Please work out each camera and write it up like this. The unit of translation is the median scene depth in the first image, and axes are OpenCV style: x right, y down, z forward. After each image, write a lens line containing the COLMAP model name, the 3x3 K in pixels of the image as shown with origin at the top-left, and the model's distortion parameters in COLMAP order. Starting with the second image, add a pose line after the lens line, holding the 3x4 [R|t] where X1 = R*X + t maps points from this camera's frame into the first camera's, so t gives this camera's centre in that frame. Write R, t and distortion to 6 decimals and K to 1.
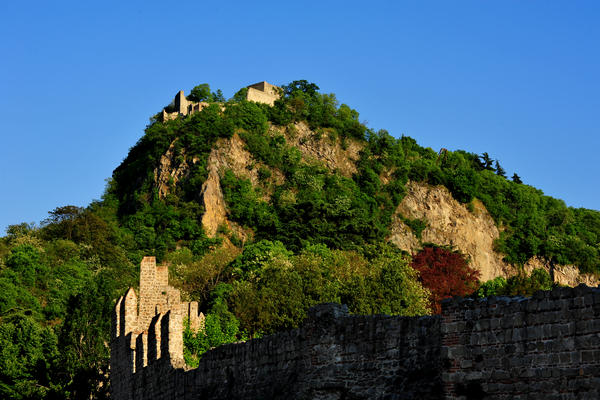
lens RADIAL K [[1360.6, 0, 300.0], [0, 1360.6, 200.0], [0, 0, 1]] dist [-0.066291, 0.038059]
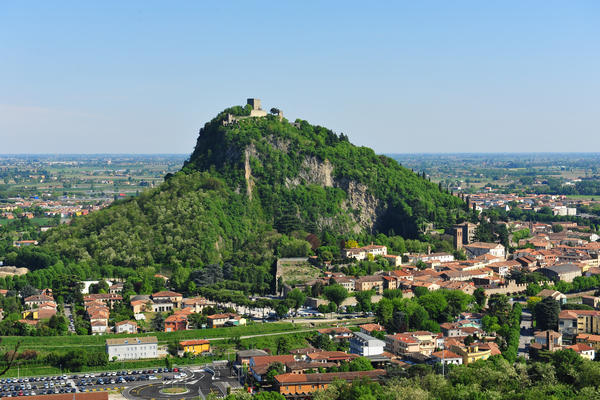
lens RADIAL K [[1125.4, 0, 300.0], [0, 1125.4, 200.0], [0, 0, 1]] dist [0.111871, -0.038398]
pose [[0.996439, -0.005969, 0.084103, -0.157604], [-0.016424, 0.964641, 0.263057, -0.614065], [-0.082700, -0.263501, 0.961108, -1.593092]]
